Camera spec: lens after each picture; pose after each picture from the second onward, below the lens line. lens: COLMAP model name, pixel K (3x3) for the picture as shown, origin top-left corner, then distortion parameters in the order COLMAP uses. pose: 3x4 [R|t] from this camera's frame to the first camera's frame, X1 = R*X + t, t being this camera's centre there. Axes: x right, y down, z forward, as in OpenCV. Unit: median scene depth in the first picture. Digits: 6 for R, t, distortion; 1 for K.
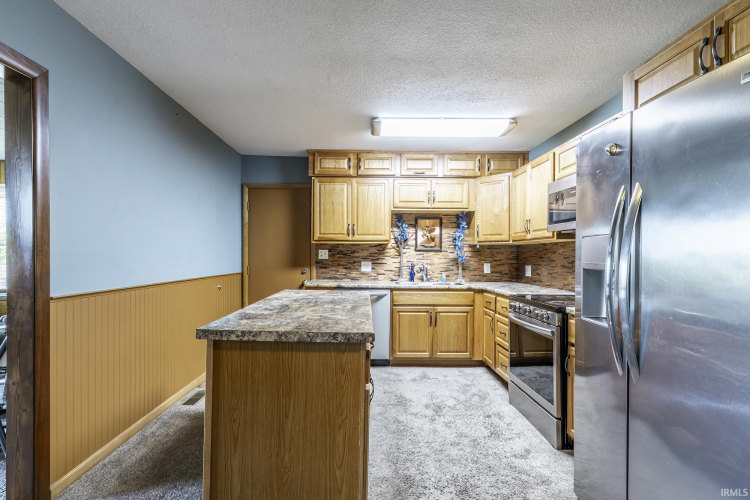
lens RADIAL K [[364.4, 0, 370.9], [0, 364.4, 255.3], [0, 0, 1]] dist [0.000948, 0.000987]
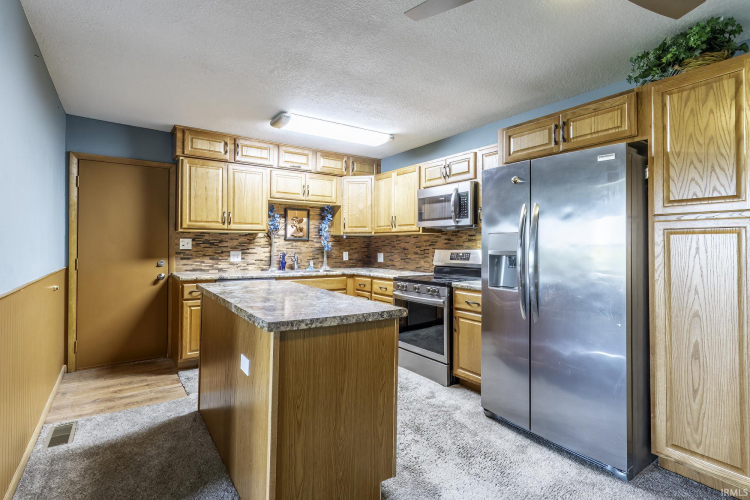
lens RADIAL K [[364.4, 0, 372.4], [0, 364.4, 239.5], [0, 0, 1]] dist [0.000948, 0.000987]
pose [[0.830843, 0.005847, 0.556475, -0.329091], [0.000241, 0.999941, -0.010867, -0.004740], [-0.556506, 0.009163, 0.830793, 0.007894]]
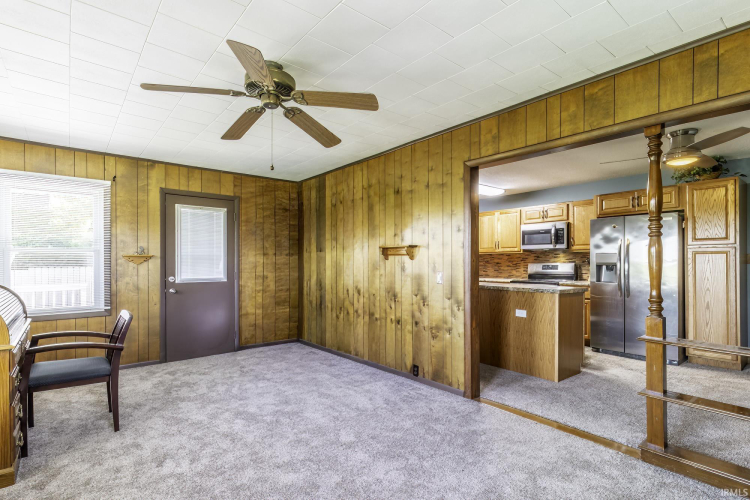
lens RADIAL K [[364.4, 0, 375.3], [0, 364.4, 258.9], [0, 0, 1]] dist [0.000948, 0.000987]
pose [[0.773177, 0.003435, 0.634180, -1.265686], [0.001365, 0.999974, -0.007081, 0.005060], [-0.634188, 0.006341, 0.773153, -0.047196]]
